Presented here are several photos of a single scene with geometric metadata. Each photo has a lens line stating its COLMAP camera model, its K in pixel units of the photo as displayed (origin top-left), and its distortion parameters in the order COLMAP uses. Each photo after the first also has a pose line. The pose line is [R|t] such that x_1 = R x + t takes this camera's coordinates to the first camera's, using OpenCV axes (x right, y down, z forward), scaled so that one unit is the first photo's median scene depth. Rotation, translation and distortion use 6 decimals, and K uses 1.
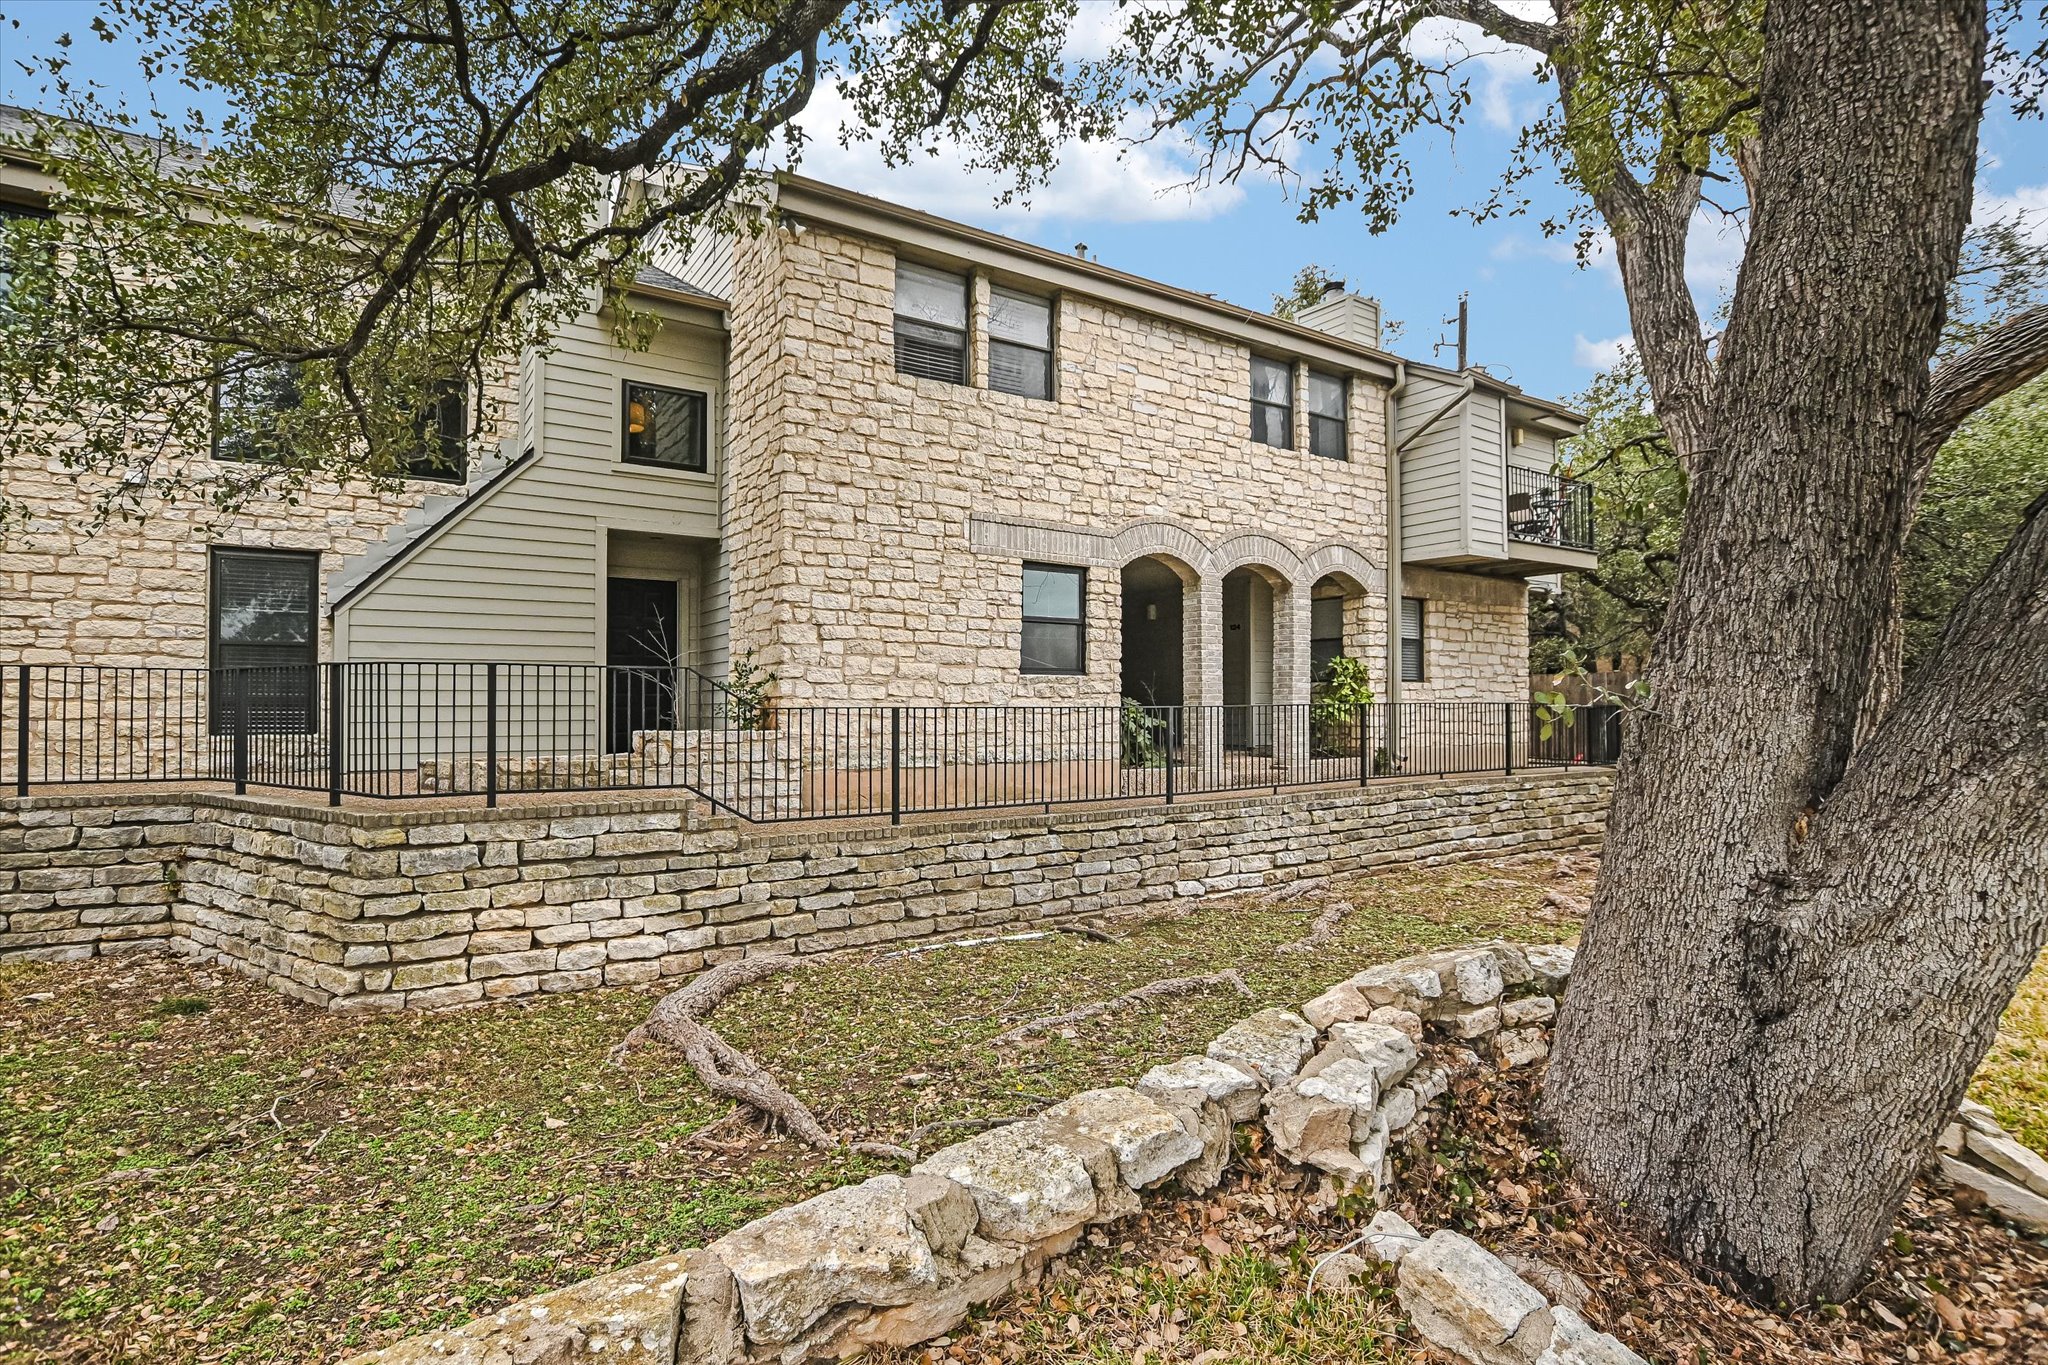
lens RADIAL K [[996.5, 0, 1026.1], [0, 996.5, 682.8], [0, 0, 1]] dist [-0.016317, 0.002952]
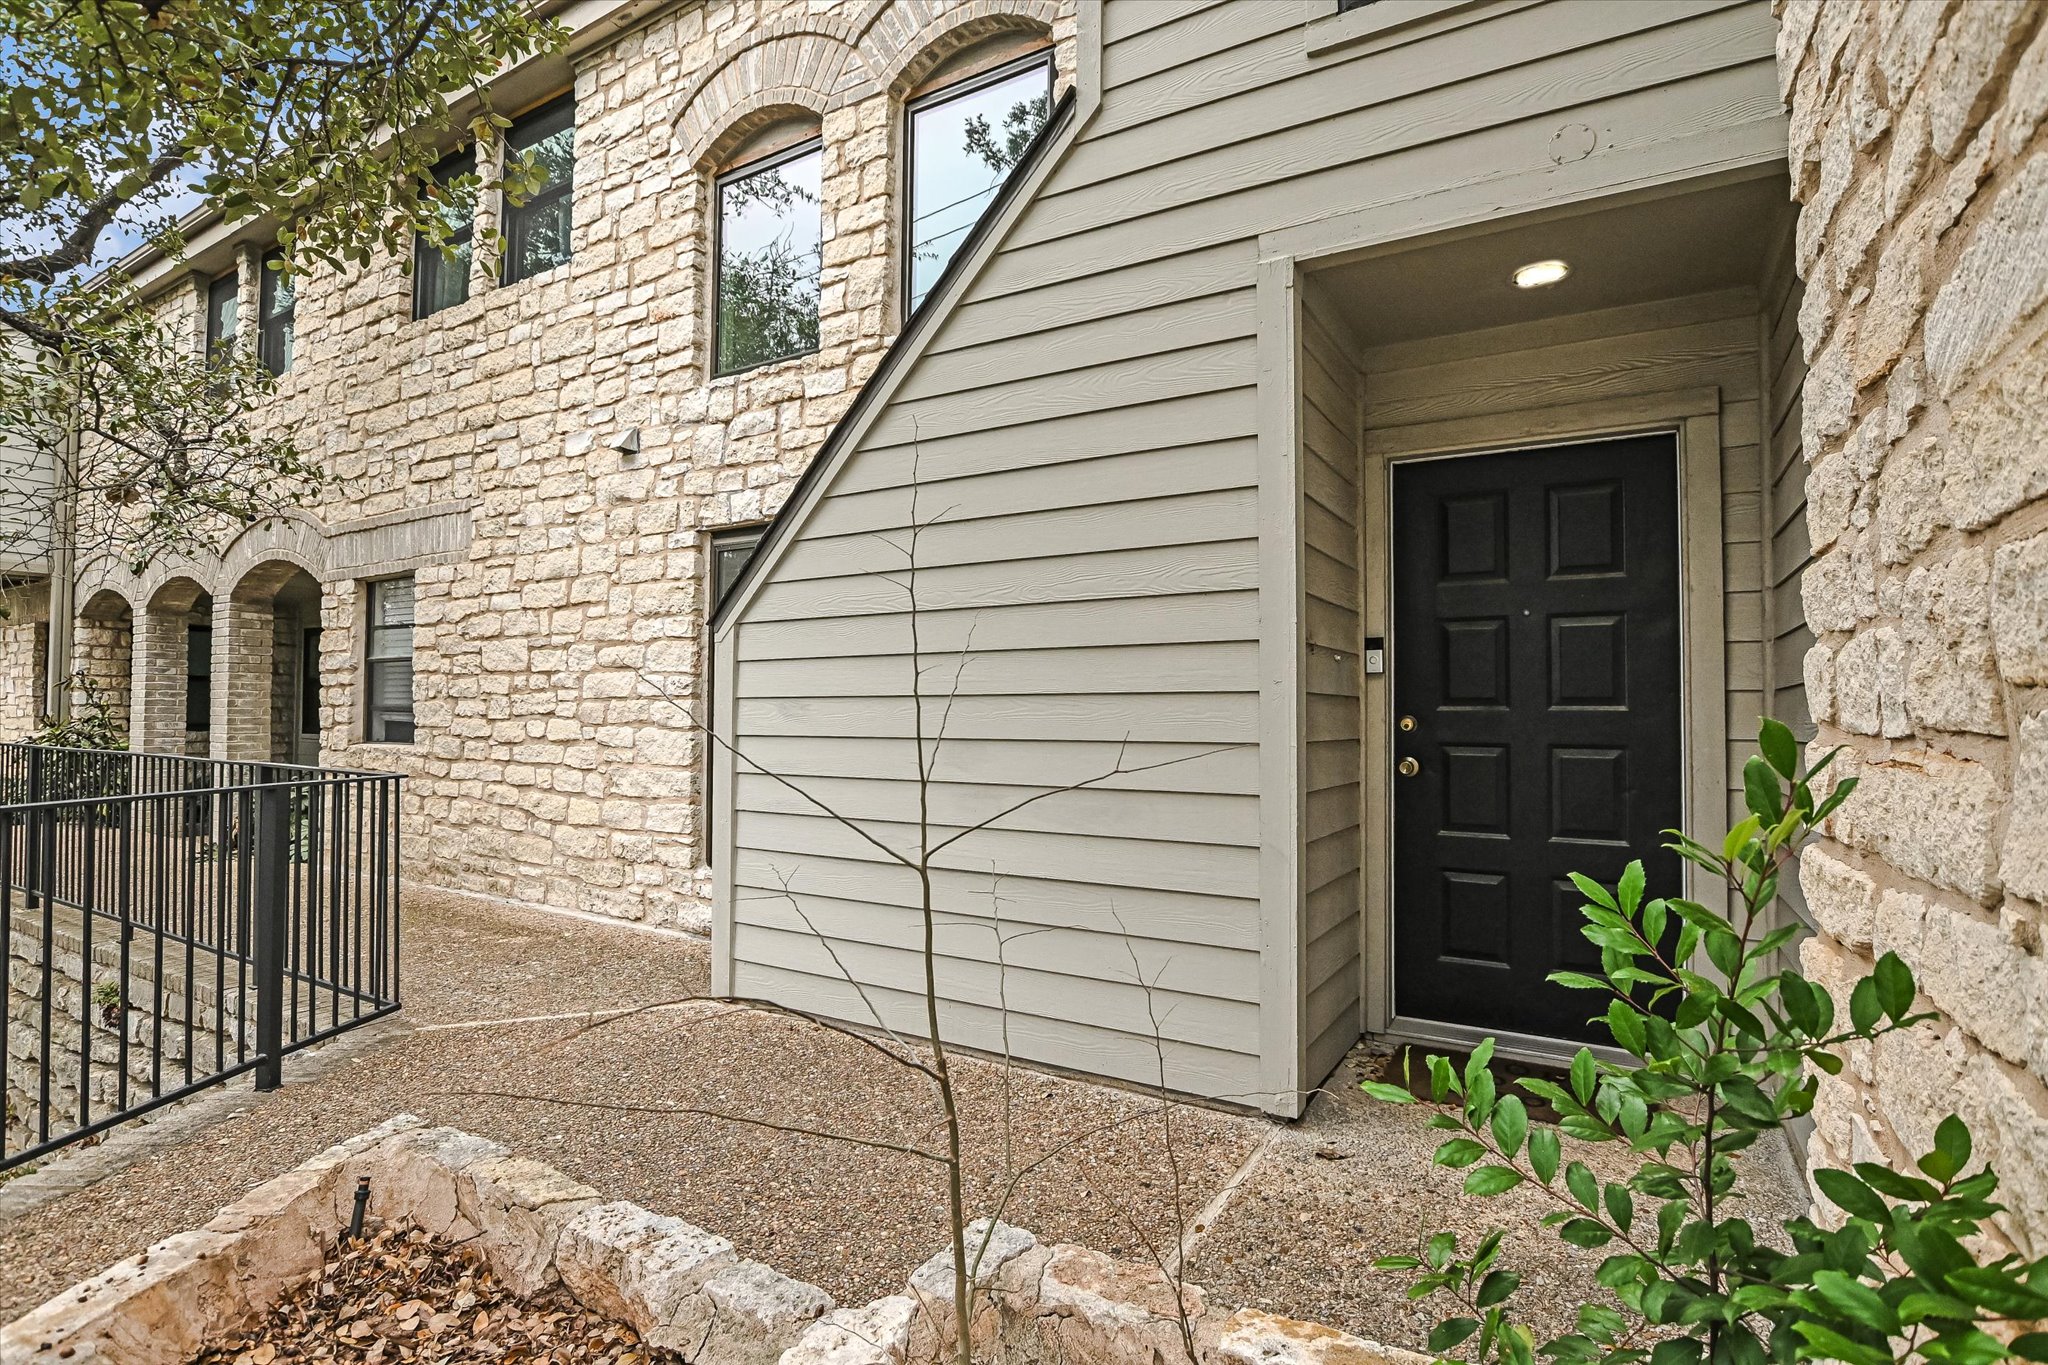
lens RADIAL K [[996.5, 0, 1026.2], [0, 996.5, 689.3], [0, 0, 1]] dist [-0.016317, 0.002952]
pose [[0.425612, -0.026541, -0.904516, -0.240320], [0.004046, 0.999616, -0.027428, -0.033483], [0.904897, 0.008014, 0.425556, 0.968015]]
